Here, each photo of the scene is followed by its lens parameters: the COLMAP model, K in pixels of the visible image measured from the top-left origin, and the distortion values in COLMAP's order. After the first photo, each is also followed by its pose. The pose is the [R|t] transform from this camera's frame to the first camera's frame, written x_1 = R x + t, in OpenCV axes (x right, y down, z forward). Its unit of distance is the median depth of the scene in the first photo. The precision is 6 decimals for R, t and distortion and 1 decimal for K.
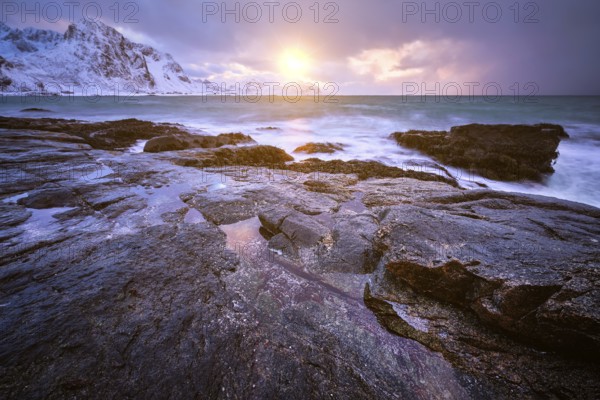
lens RADIAL K [[279.2, 0, 302.4], [0, 279.2, 201.3], [0, 0, 1]] dist [-0.001586, 0.002209]
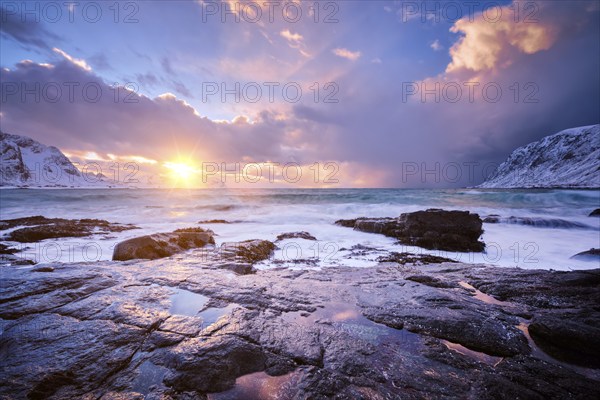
lens RADIAL K [[261.5, 0, 299.1], [0, 261.5, 194.9], [0, 0, 1]] dist [0.007864, -0.002217]
pose [[0.934905, -0.006675, 0.354836, -0.314763], [0.124546, 0.942405, -0.310422, -0.052617], [-0.332327, 0.334408, 0.881890, 0.136295]]
